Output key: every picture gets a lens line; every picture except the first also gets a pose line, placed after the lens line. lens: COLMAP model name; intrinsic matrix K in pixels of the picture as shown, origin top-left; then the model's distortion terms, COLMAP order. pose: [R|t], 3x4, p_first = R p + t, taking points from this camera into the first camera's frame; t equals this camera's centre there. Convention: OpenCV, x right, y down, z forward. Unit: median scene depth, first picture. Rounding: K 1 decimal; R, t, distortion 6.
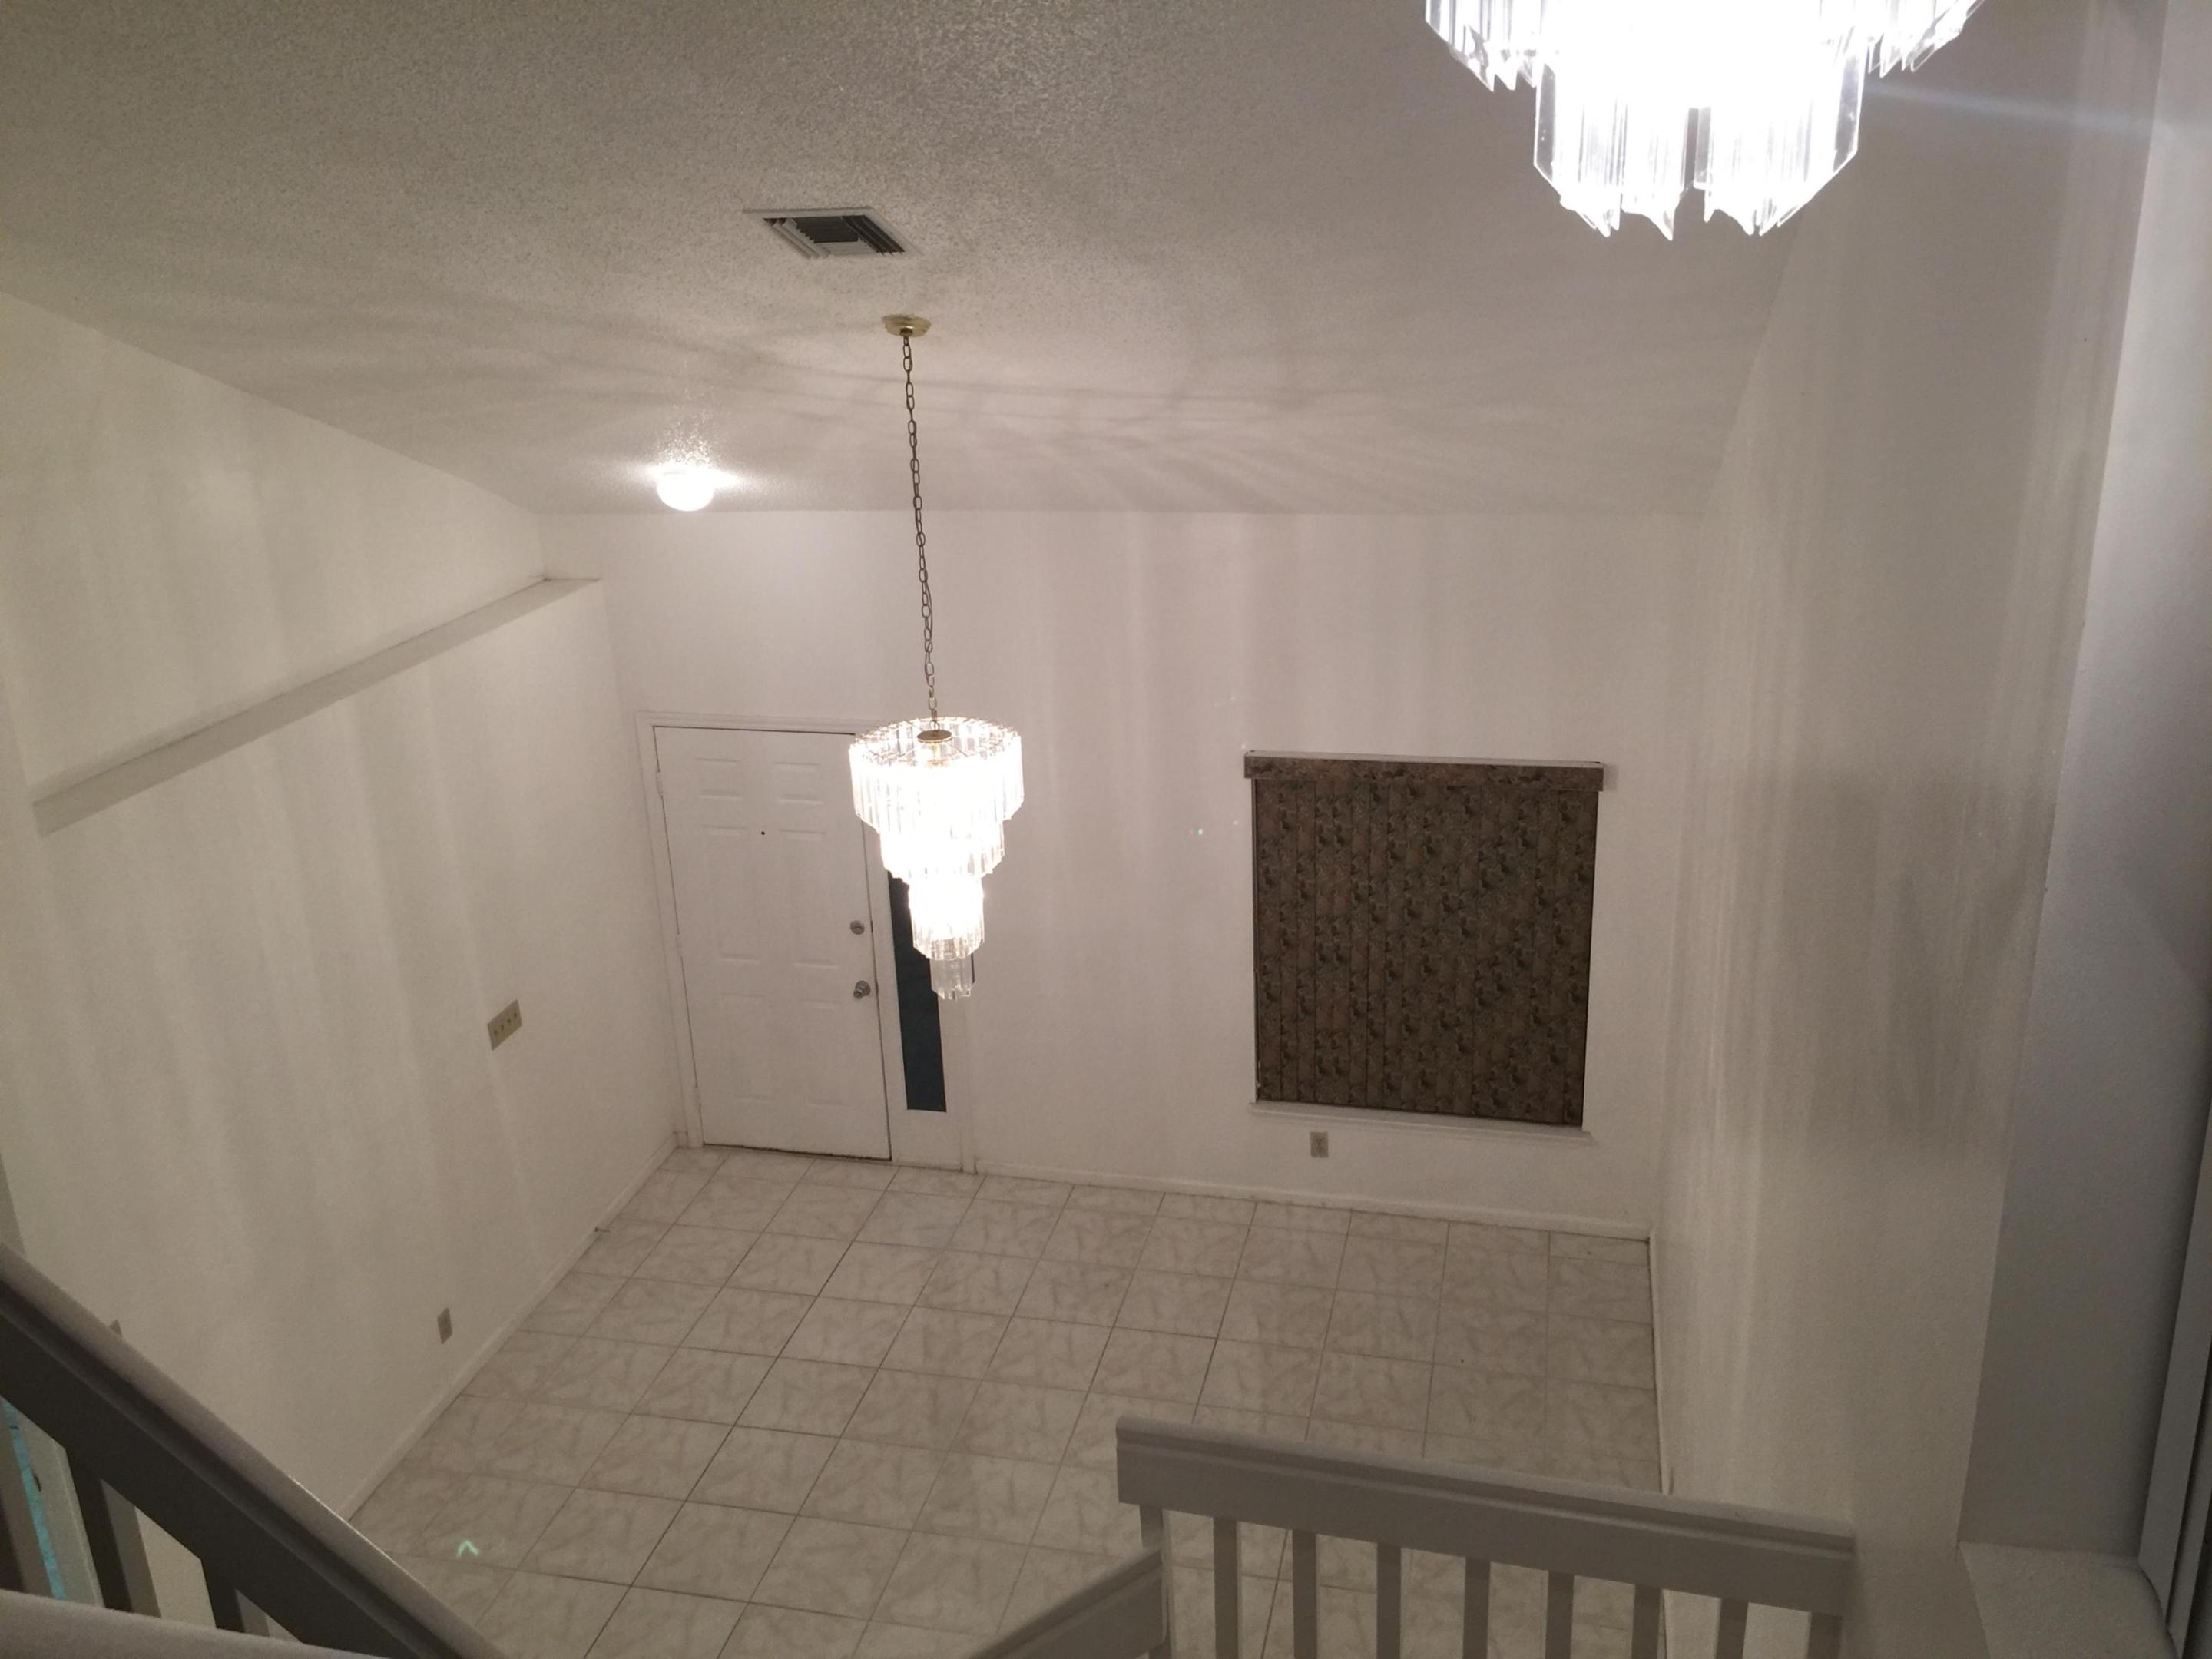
lens RADIAL K [[1930.5, 0, 1095.7], [0, 1930.5, 825.4], [0, 0, 1]] dist [0.072061, -0.088757]
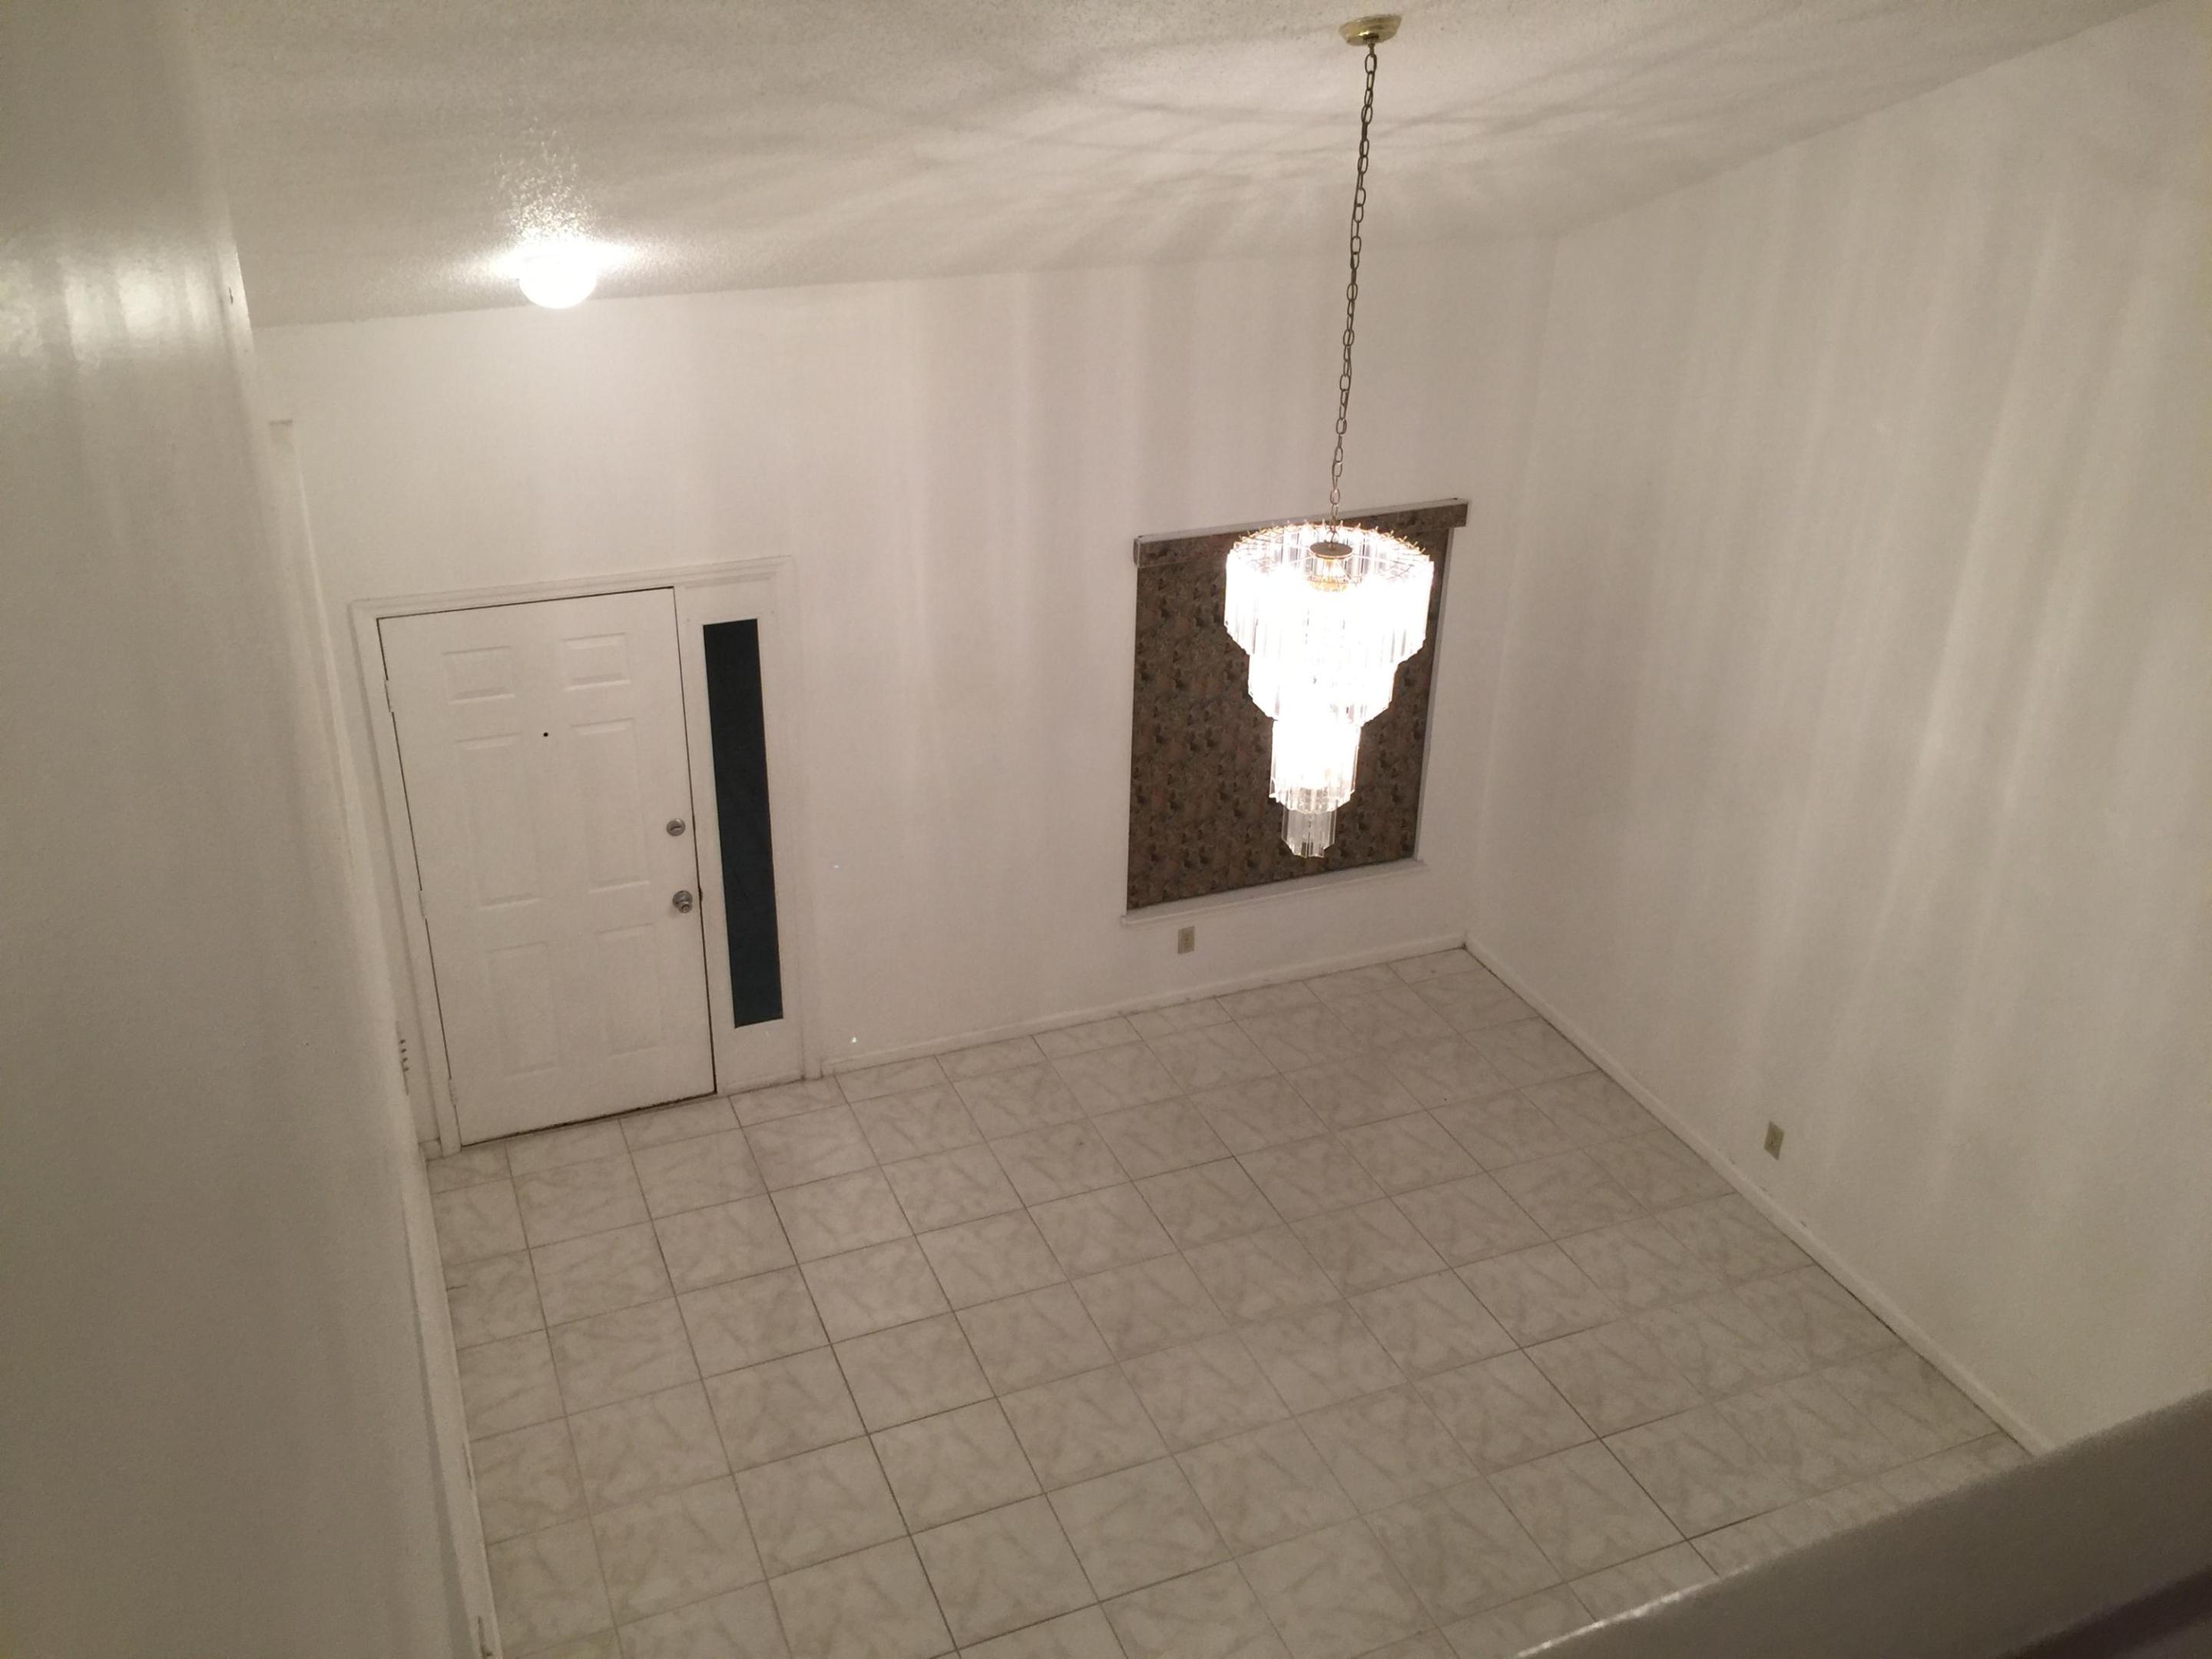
lens RADIAL K [[1924.1, 0, 1104.8], [0, 1924.1, 839.5], [0, 0, 1]] dist [0.050572, -0.005140]
pose [[0.803964, -0.224024, 0.550867, -0.478445], [0.151521, 0.972924, 0.174527, -0.062447], [-0.575050, -0.056846, 0.816141, 0.273170]]
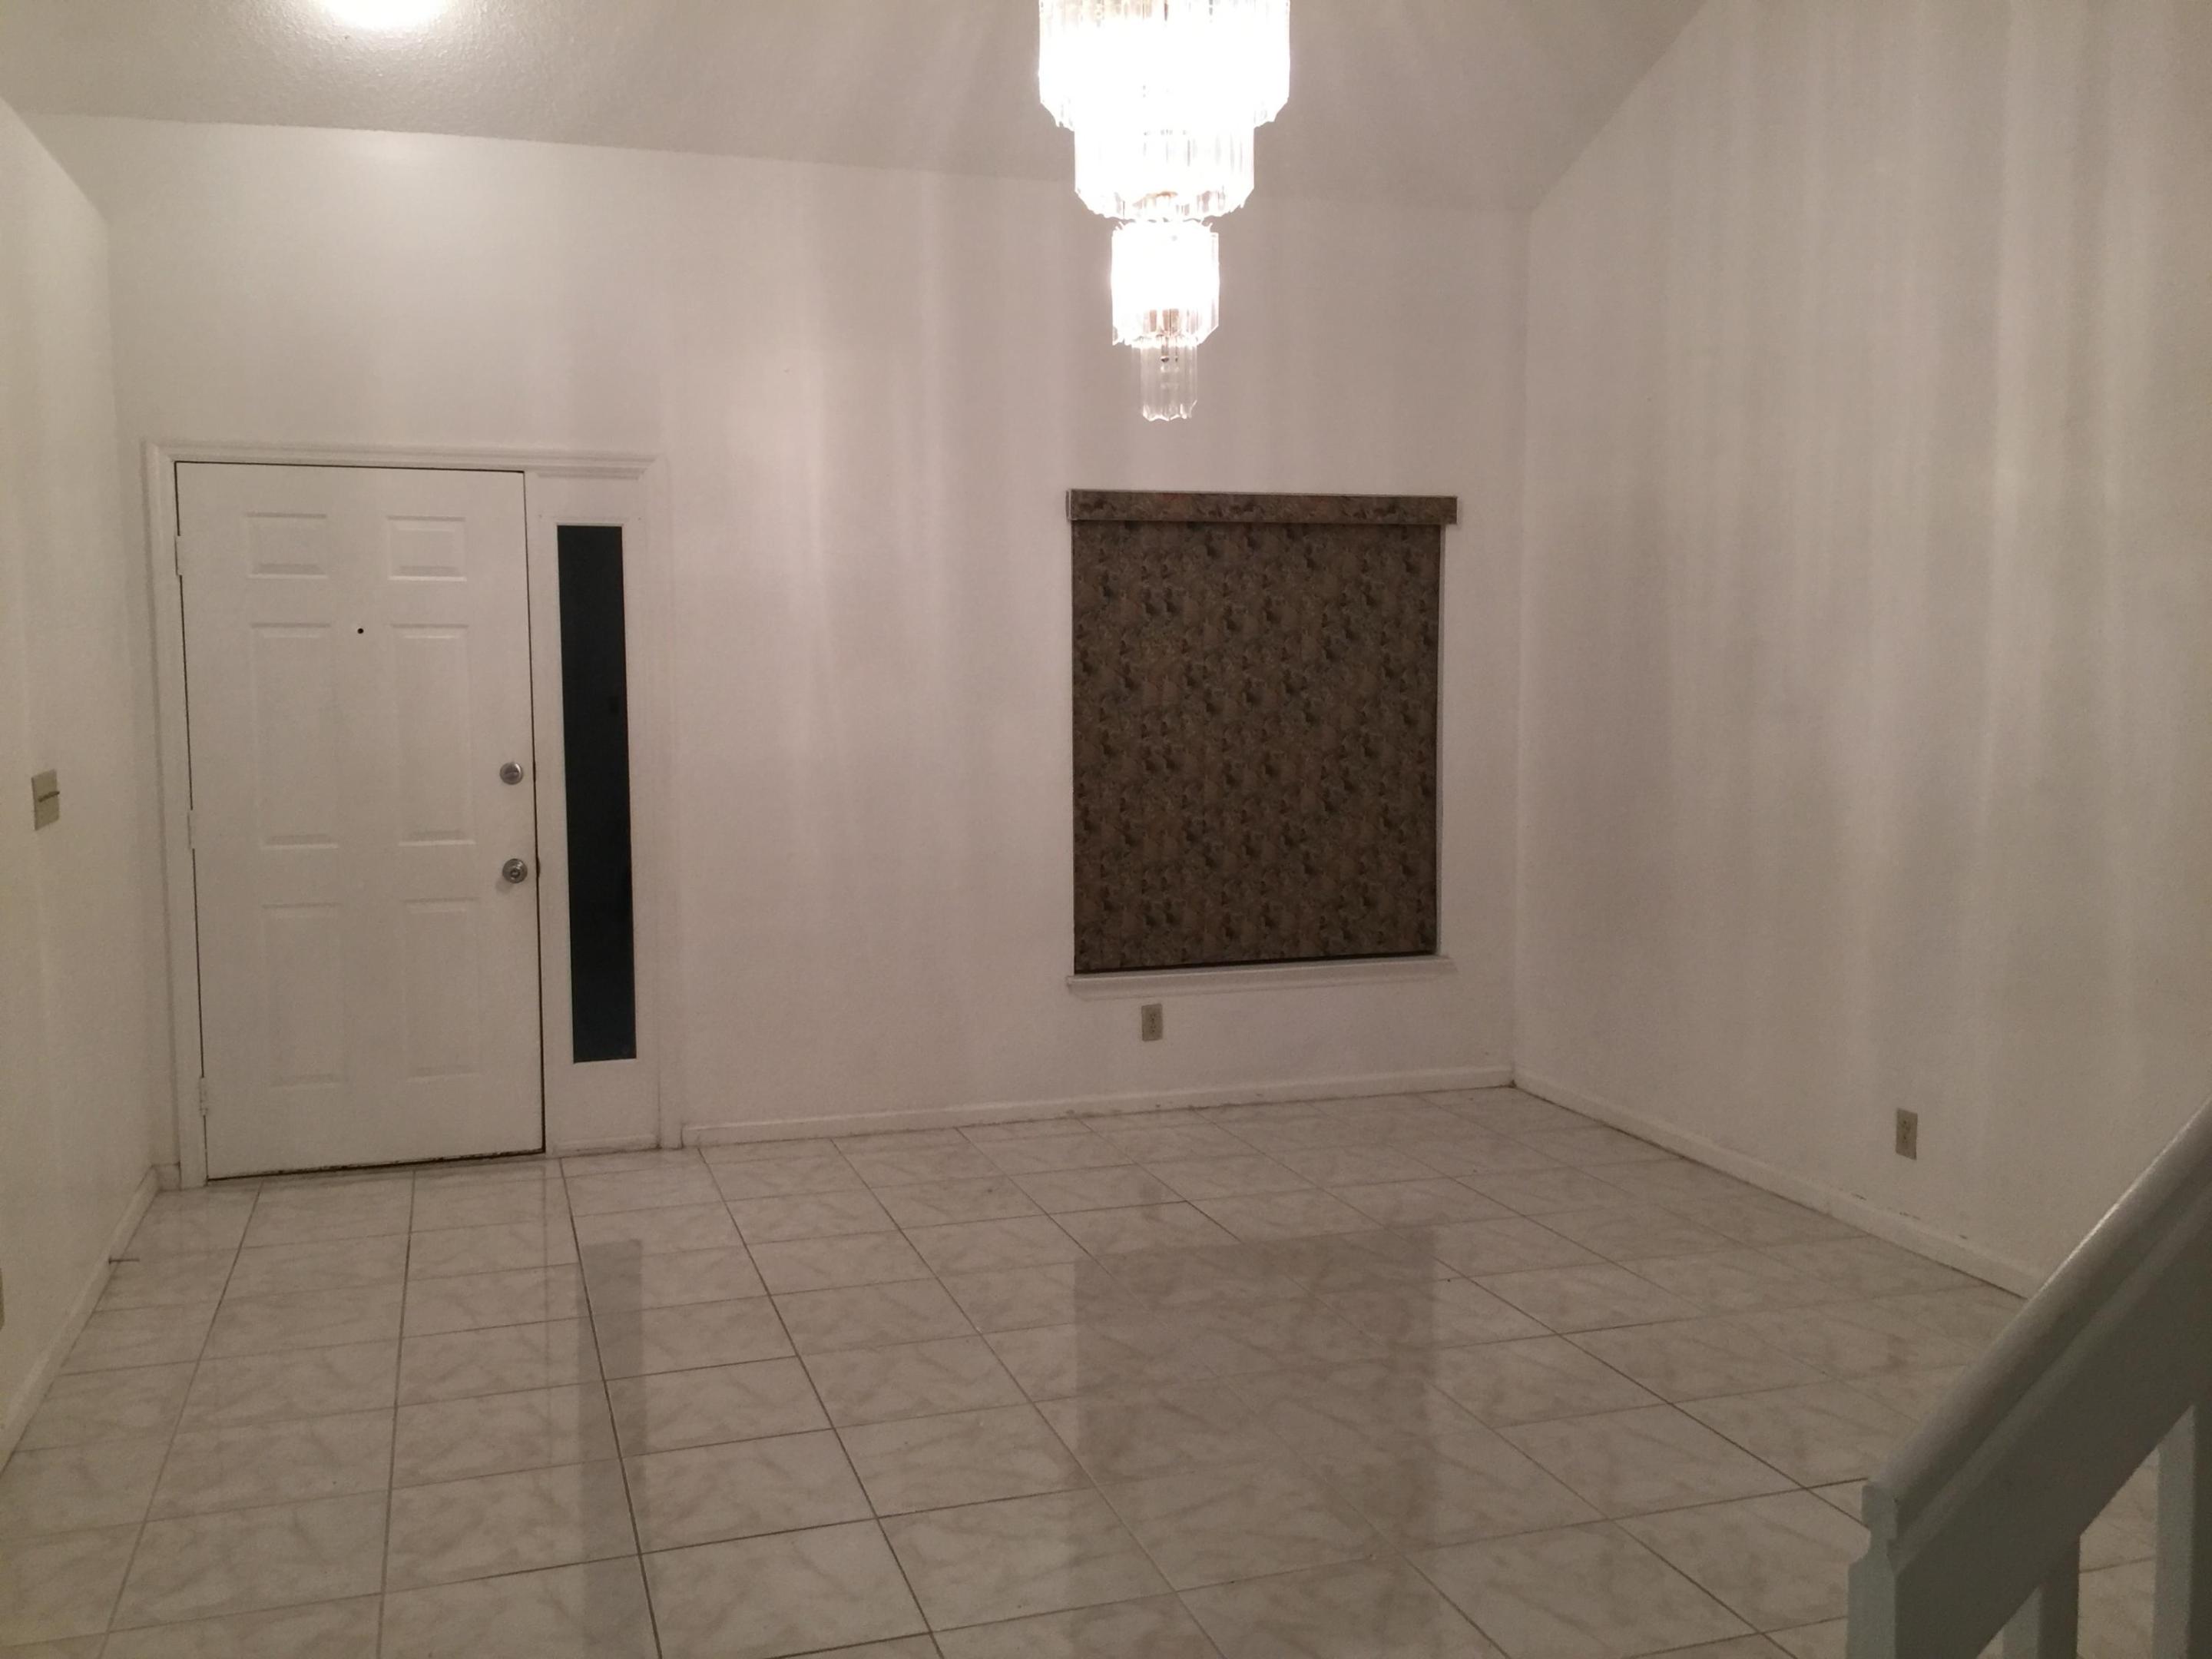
lens RADIAL K [[1930.5, 0, 1095.7], [0, 1930.5, 825.4], [0, 0, 1]] dist [0.072061, -0.088757]
pose [[0.849235, -0.011862, 0.527882, -0.349810], [0.153006, 0.962382, -0.224524, 0.288555], [-0.505361, 0.271442, 0.819103, 0.386774]]
